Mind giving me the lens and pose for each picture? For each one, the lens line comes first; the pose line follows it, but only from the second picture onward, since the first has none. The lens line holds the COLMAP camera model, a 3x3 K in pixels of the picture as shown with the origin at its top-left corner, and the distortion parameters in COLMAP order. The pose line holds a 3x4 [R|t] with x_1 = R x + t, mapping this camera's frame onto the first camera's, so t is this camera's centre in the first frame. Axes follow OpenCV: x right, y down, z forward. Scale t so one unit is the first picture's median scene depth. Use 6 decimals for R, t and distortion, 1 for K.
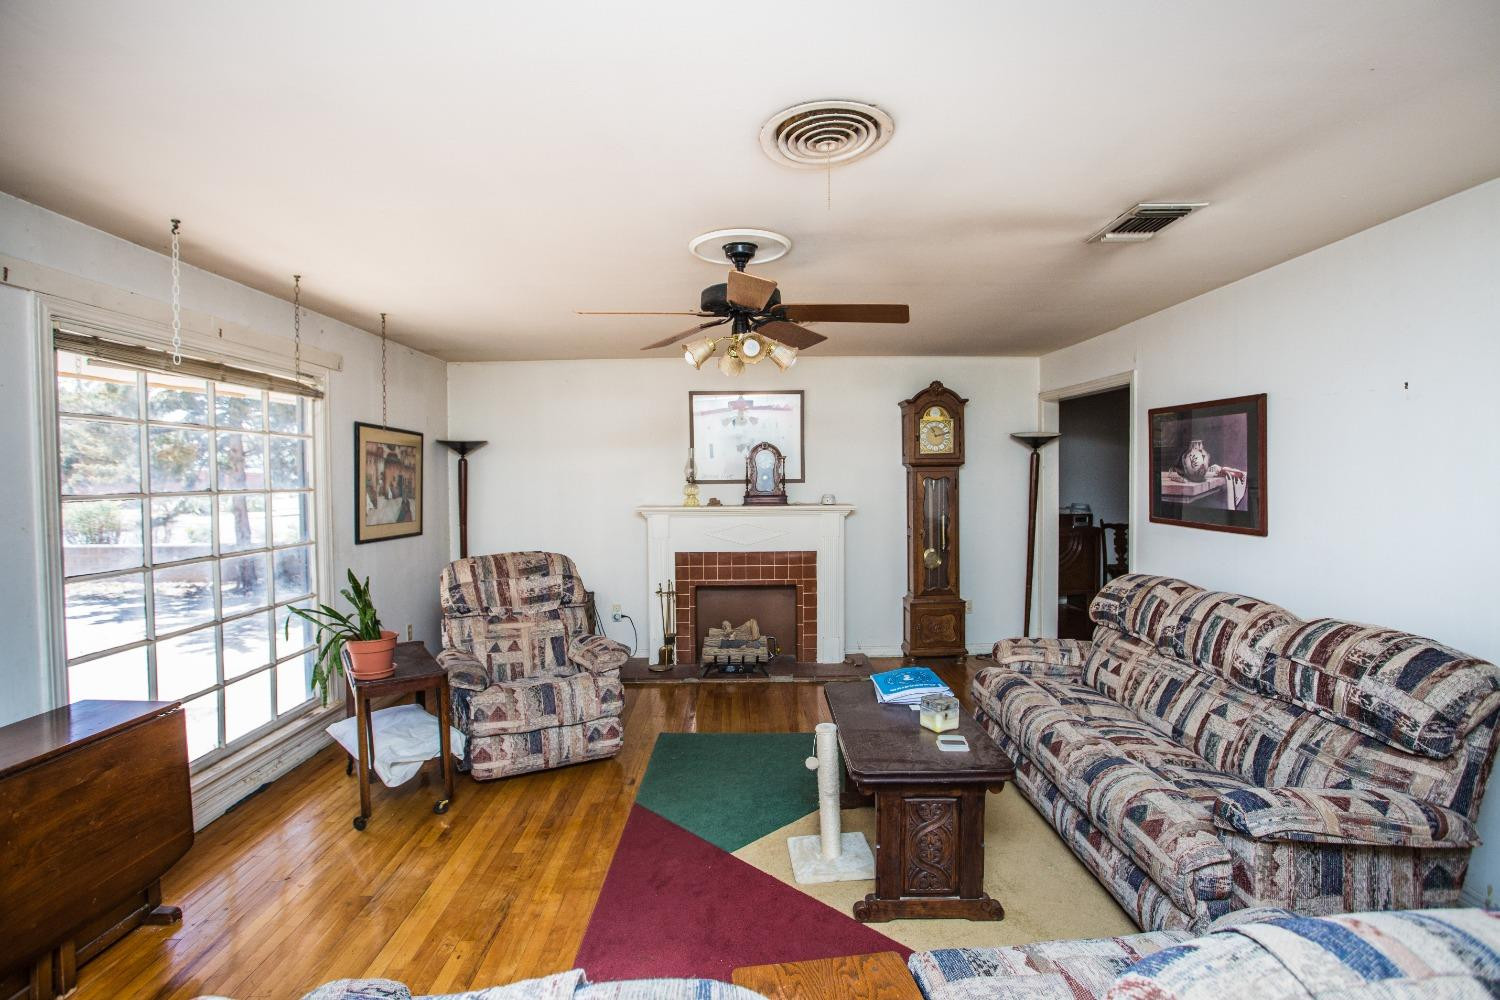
lens RADIAL K [[730.3, 0, 745.5], [0, 730.3, 498.7], [0, 0, 1]] dist [-0.078179, 0.040992]
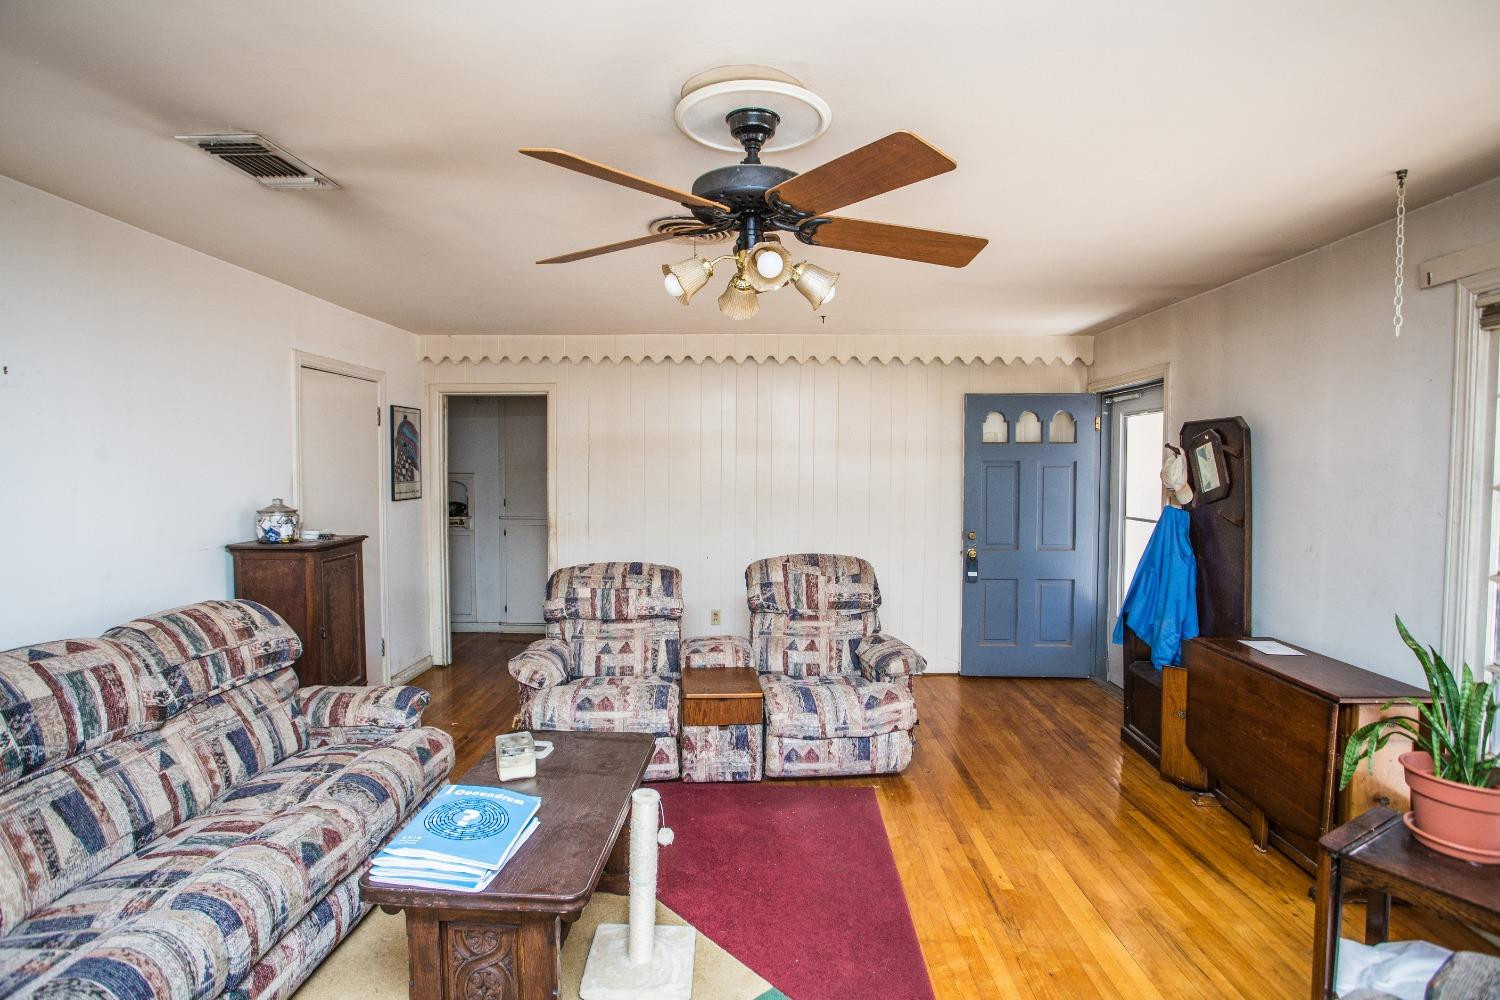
lens RADIAL K [[730.3, 0, 745.5], [0, 730.3, 498.7], [0, 0, 1]] dist [-0.078179, 0.040992]
pose [[-0.999492, 0.005046, 0.031481, -0.020906], [0.007414, 0.997114, 0.075562, -0.060138], [-0.031009, 0.075757, -0.996644, 1.893516]]
